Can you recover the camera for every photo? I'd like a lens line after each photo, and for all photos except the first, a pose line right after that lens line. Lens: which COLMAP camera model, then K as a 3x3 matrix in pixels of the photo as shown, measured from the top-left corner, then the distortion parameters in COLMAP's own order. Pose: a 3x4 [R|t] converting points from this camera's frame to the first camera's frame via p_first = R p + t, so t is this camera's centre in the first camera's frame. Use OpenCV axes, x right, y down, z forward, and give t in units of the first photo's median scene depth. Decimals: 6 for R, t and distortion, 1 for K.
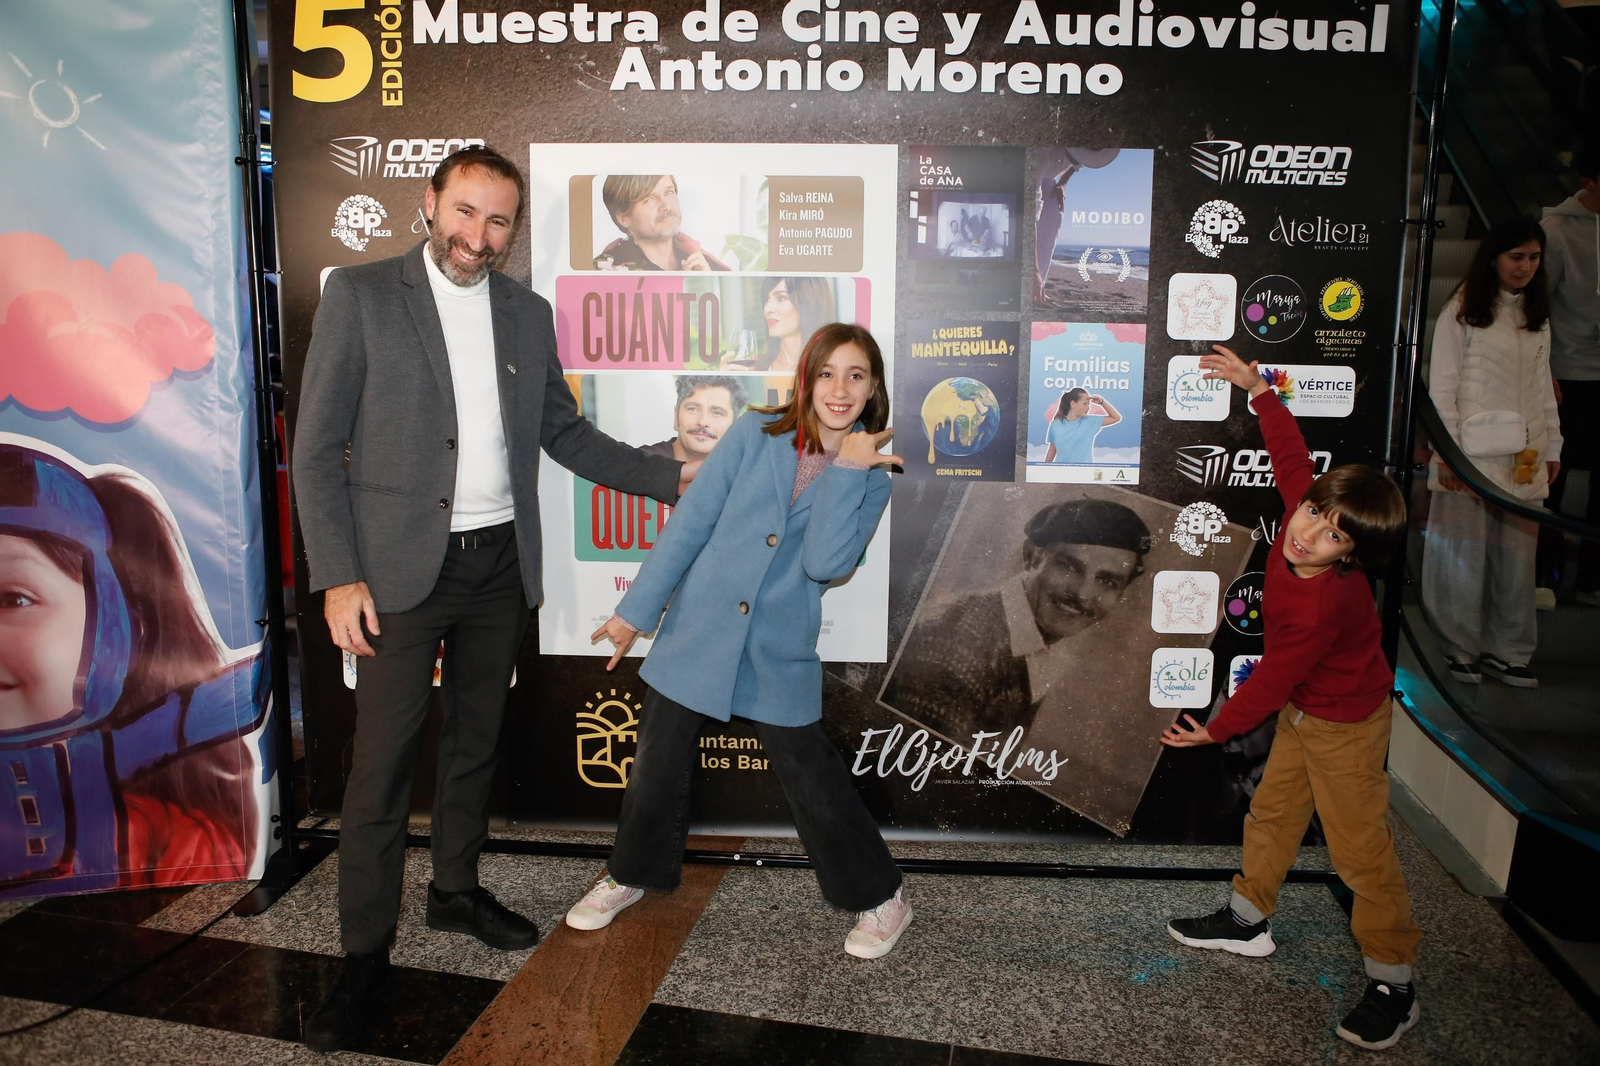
lens RADIAL K [[1132.0, 0, 799.8], [0, 1132.0, 539.2], [0, 0, 1]] dist [-0.108654, 0.088079]
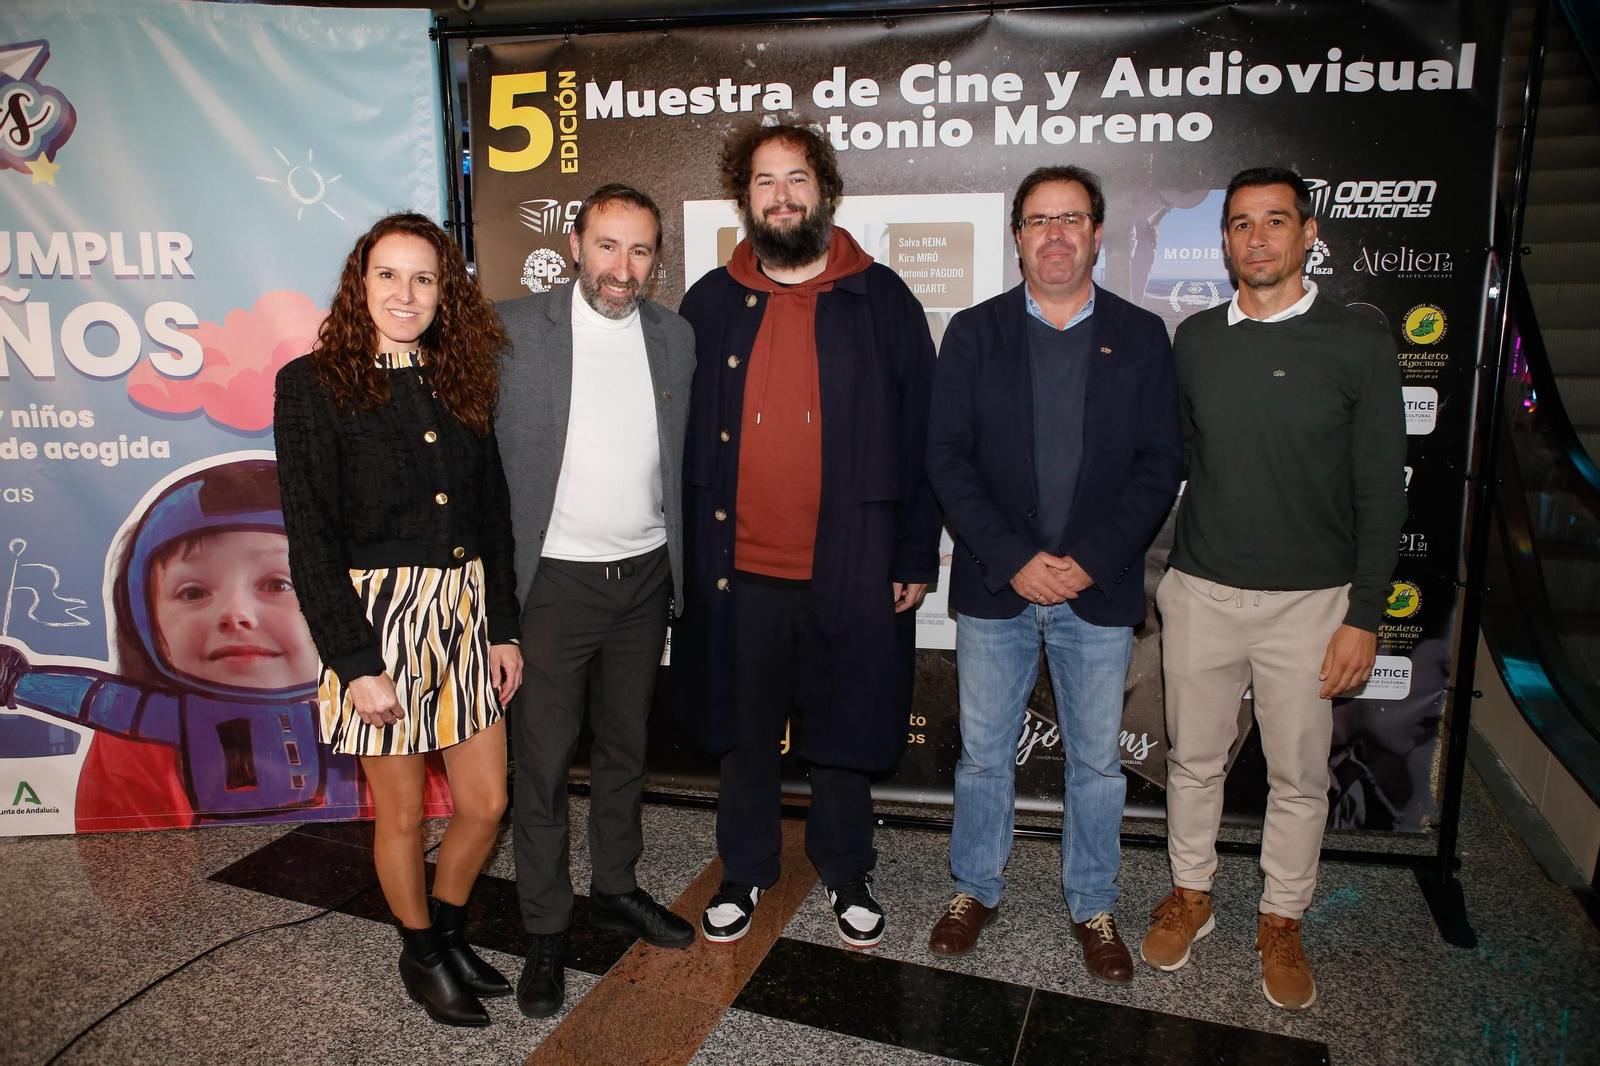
lens RADIAL K [[1077.4, 0, 798.2], [0, 1077.4, 540.0], [0, 0, 1]] dist [-0.100803, 0.068050]
pose [[0.988233, 0.010116, -0.152620, 0.050000], [-0.005162, 0.999448, 0.032818, -0.039244], [0.152868, -0.031644, 0.987740, -0.095308]]
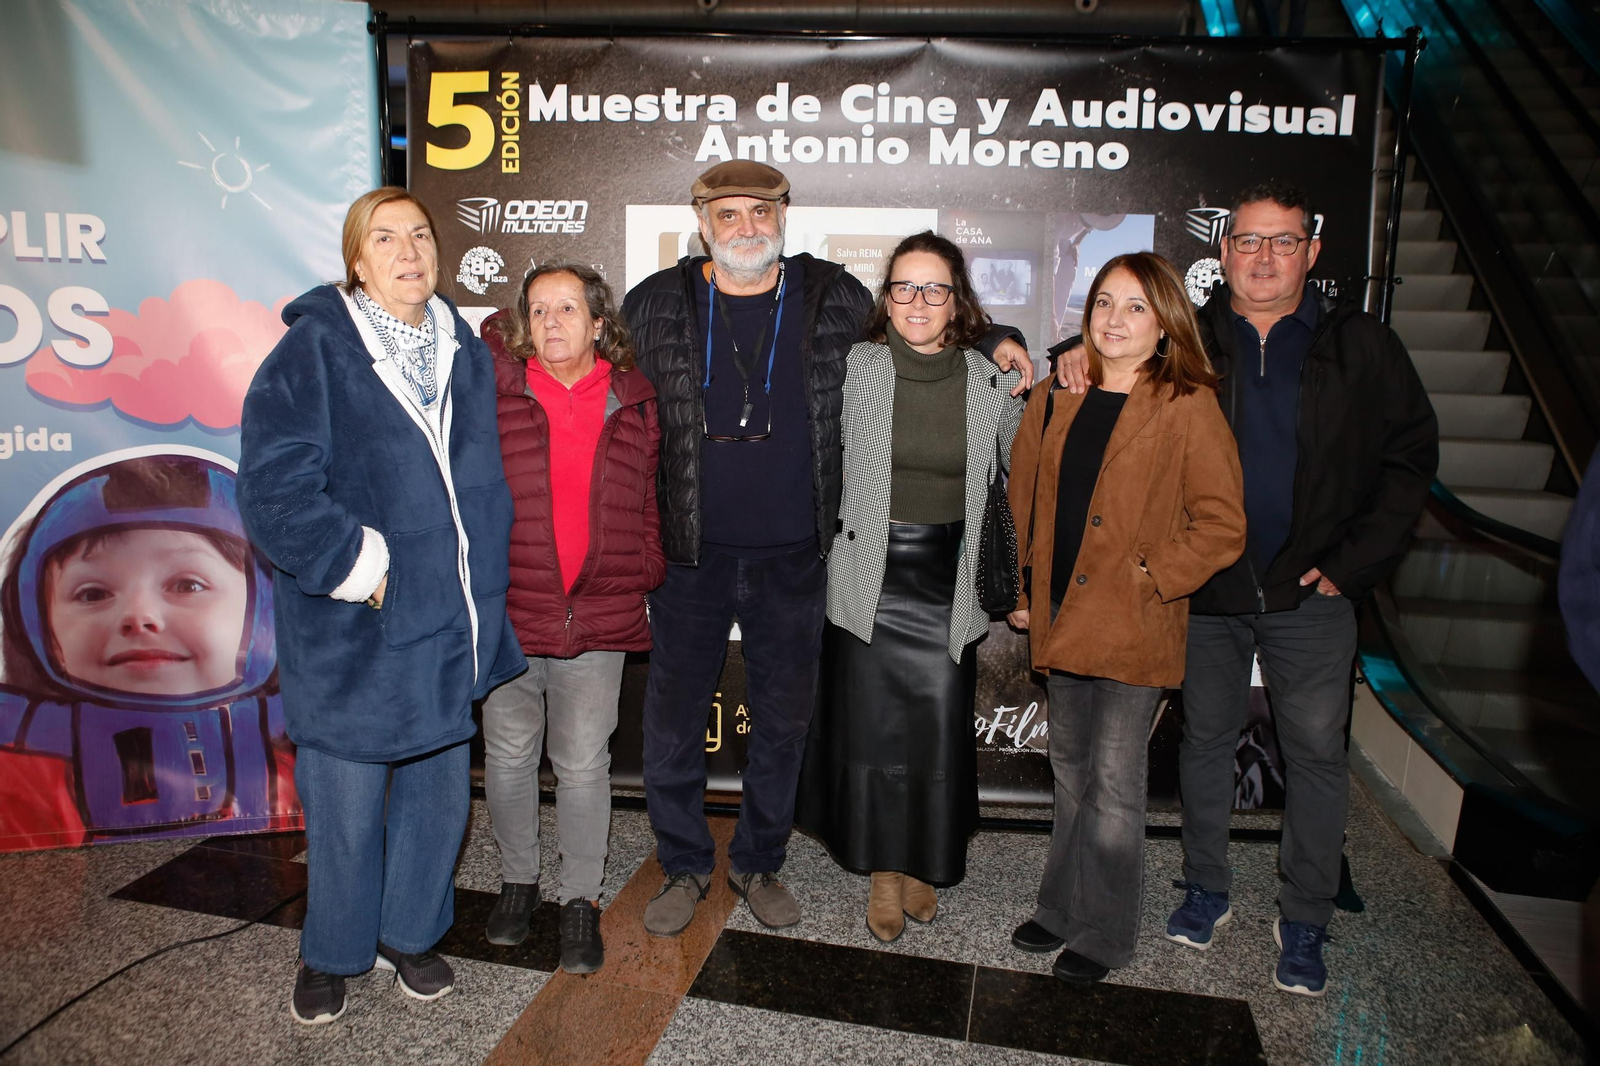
lens RADIAL K [[1079.8, 0, 800.0], [0, 1079.8, 533.0], [0, 0, 1]] dist [-0.100969, 0.063437]
pose [[0.999779, 0.010433, -0.018254, -0.033659], [-0.010387, 0.999943, 0.002635, -0.012079], [0.018280, -0.002445, 0.999830, -0.135281]]
